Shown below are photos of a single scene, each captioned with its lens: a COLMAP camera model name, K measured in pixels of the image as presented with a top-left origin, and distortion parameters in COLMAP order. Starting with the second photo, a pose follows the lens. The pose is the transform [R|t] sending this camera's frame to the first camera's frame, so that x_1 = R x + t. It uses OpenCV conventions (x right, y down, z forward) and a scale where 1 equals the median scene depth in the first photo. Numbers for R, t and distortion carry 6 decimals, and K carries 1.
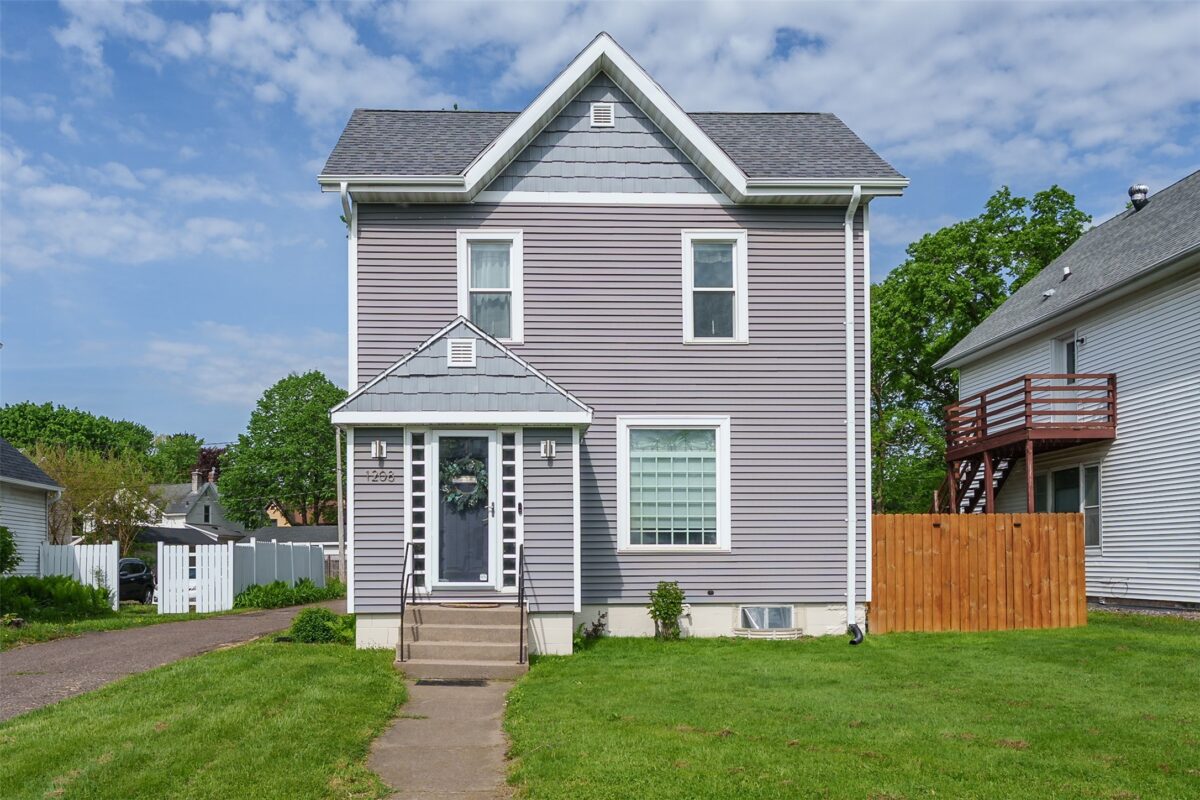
lens RADIAL K [[976.8, 0, 563.8], [0, 976.8, 544.8], [0, 0, 1]] dist [-0.004744, -0.003268]
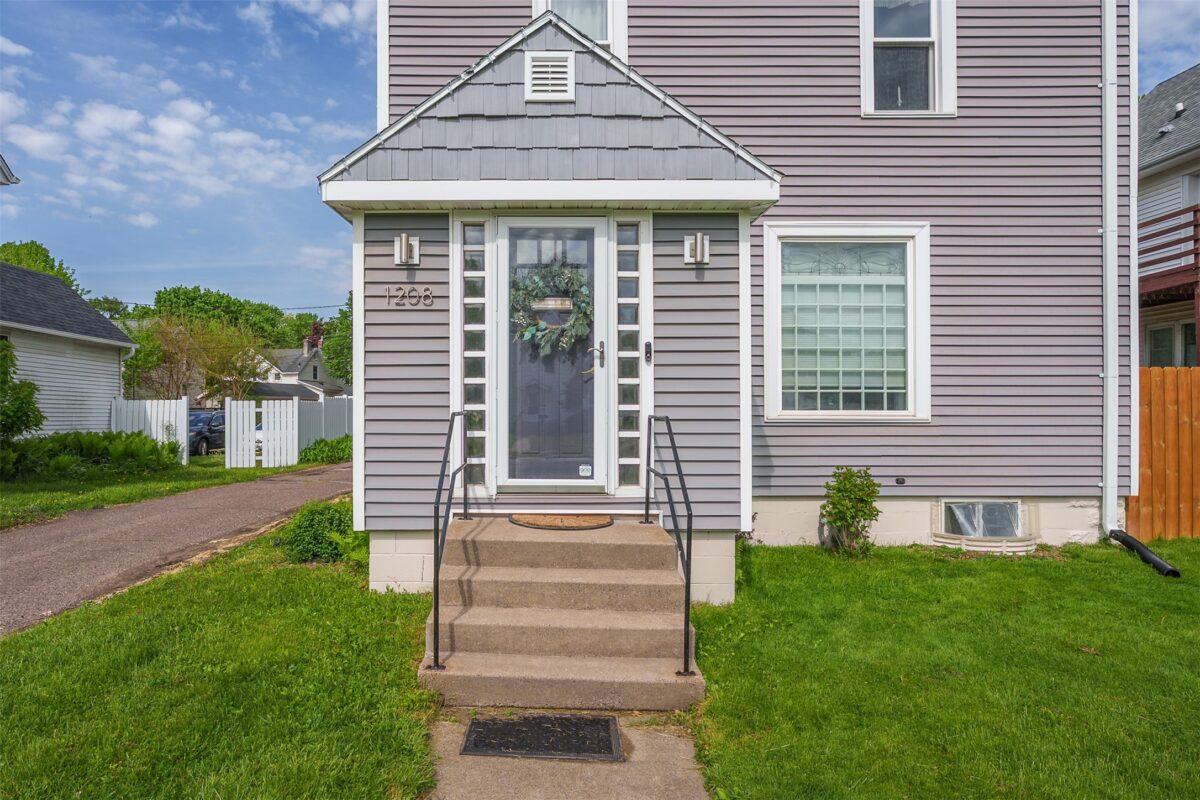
lens RADIAL K [[660.7, 0, 558.8], [0, 660.7, 403.3], [0, 0, 1]] dist [-0.000740, -0.000291]
pose [[0.998287, 0.006280, -0.058177, -0.074570], [-0.005541, 0.999902, 0.012853, -0.011793], [0.058252, -0.012509, 0.998224, 0.603340]]
